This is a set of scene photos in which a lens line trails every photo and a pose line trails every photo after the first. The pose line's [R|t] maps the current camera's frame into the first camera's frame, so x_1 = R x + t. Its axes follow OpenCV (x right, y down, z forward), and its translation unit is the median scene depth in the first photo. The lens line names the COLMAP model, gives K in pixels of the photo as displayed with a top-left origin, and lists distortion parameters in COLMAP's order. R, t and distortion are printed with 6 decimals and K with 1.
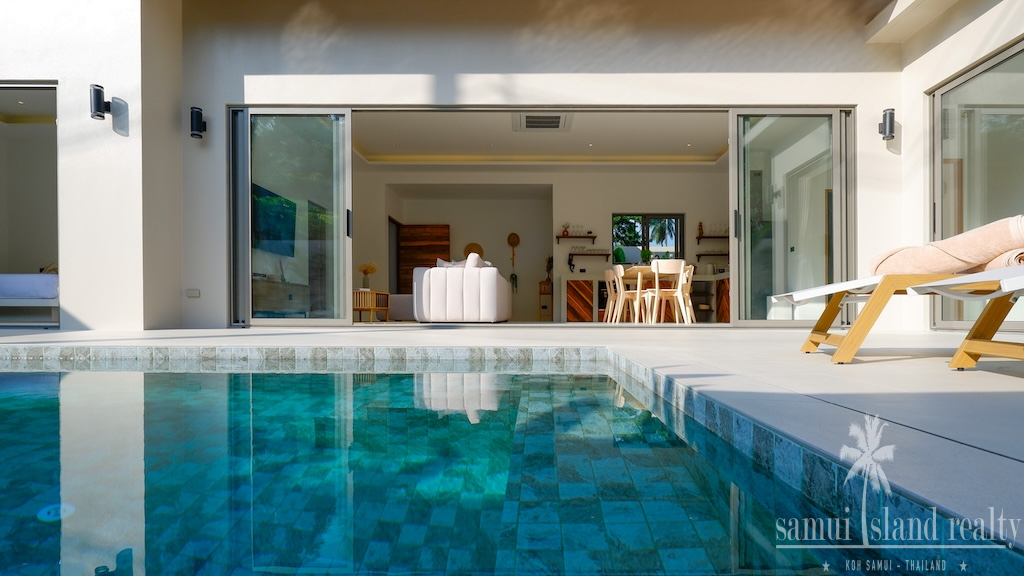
lens RADIAL K [[562.3, 0, 549.4], [0, 562.3, 323.5], [0, 0, 1]] dist [0.017260, -0.000304]
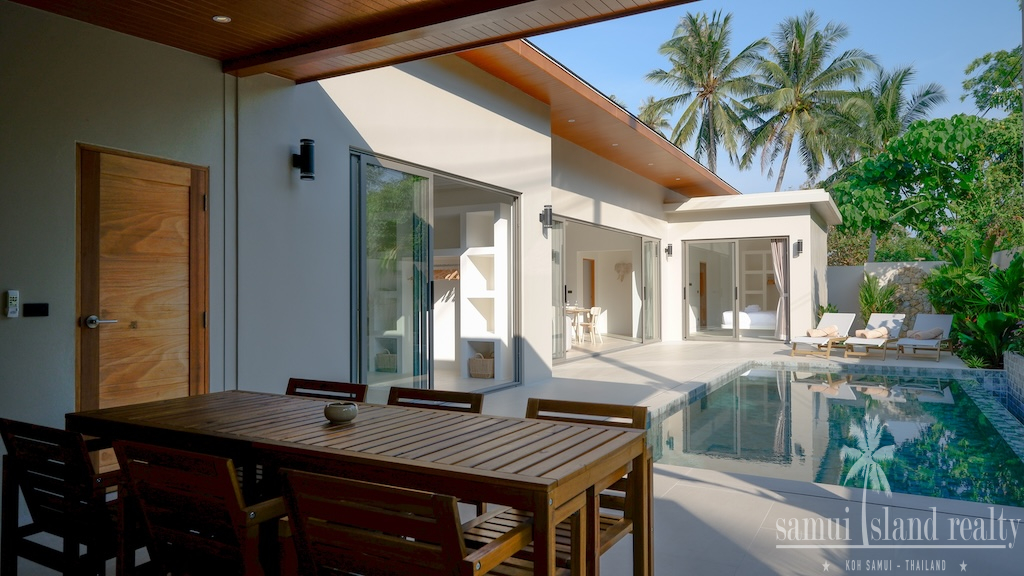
lens RADIAL K [[675.0, 0, 517.7], [0, 675.0, 287.5], [0, 0, 1]] dist [0.007558, 0.009803]
pose [[0.494154, 0.005149, 0.869359, -1.109906], [0.014075, 0.999804, -0.013922, -0.095546], [-0.869260, 0.019115, 0.493985, 0.109701]]
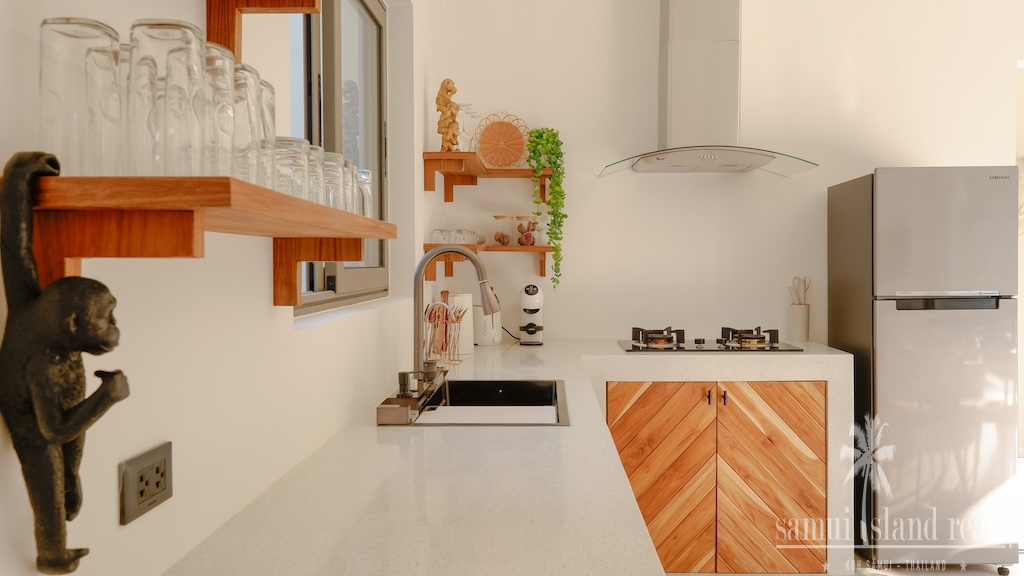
lens RADIAL K [[839.2, 0, 510.5], [0, 839.2, 280.2], [0, 0, 1]] dist [-0.010307, -0.001194]
pose [[0.060379, -0.022215, 0.997928, -0.021580], [0.014217, 0.999670, 0.021393, -0.117126], [-0.998074, 0.012896, 0.060675, 0.966480]]
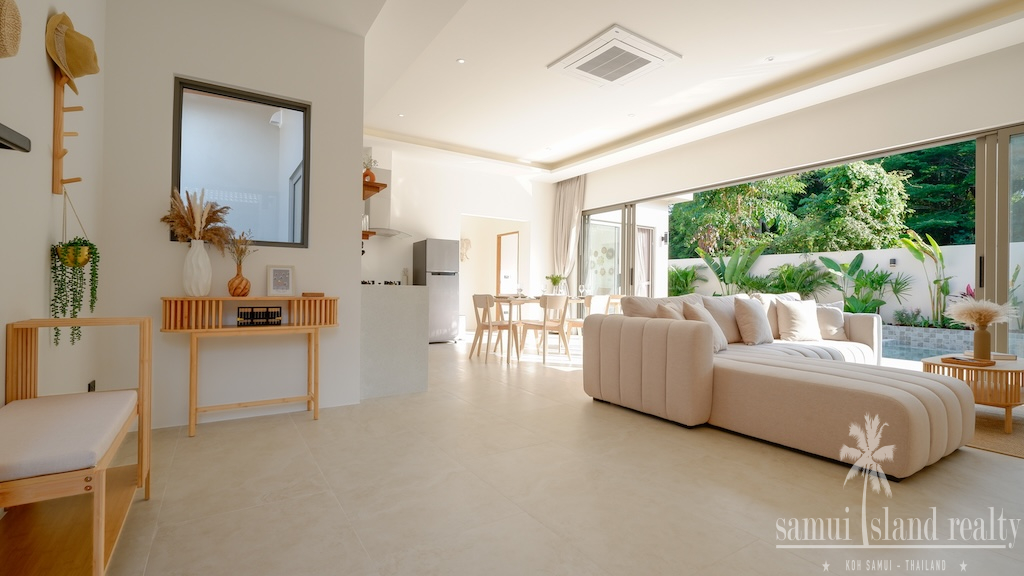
lens RADIAL K [[452.5, 0, 516.1], [0, 452.5, 285.9], [0, 0, 1]] dist [0.002090, -0.002235]
pose [[-0.536063, -0.000593, 0.844178, -0.304410], [-0.004864, 0.999985, -0.002386, -0.082843], [-0.844164, -0.005386, -0.536058, 1.082980]]
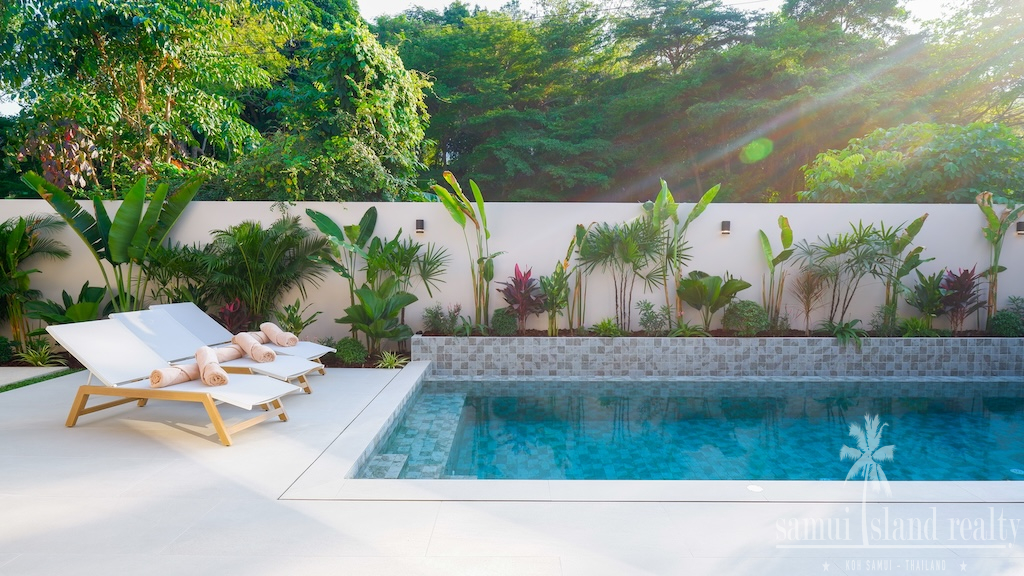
lens RADIAL K [[585.7, 0, 510.0], [0, 585.7, 283.2], [0, 0, 1]] dist [0.005517, -0.002696]
pose [[-0.999660, -0.001033, 0.026041, -0.061893], [0.000711, 0.997760, 0.066886, -0.114951], [-0.026052, 0.066882, -0.997421, 0.634190]]
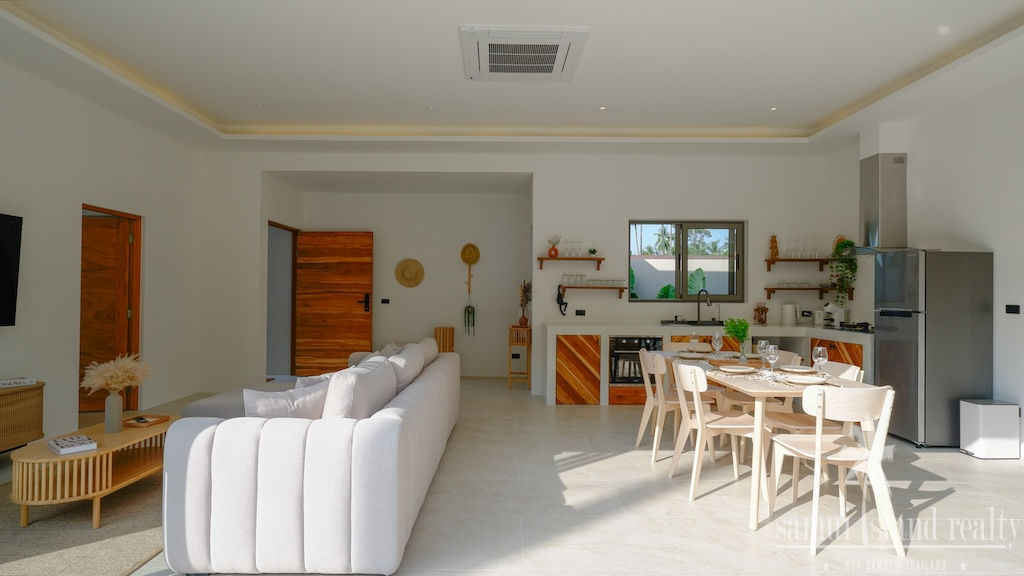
lens RADIAL K [[557.9, 0, 509.4], [0, 557.9, 285.5], [0, 0, 1]] dist [0.007351, -0.000153]
pose [[0.999936, 0.007409, -0.008551, -0.013528], [-0.007606, 0.999703, -0.023170, -0.110218], [0.008377, 0.023234, 0.999695, 0.393208]]
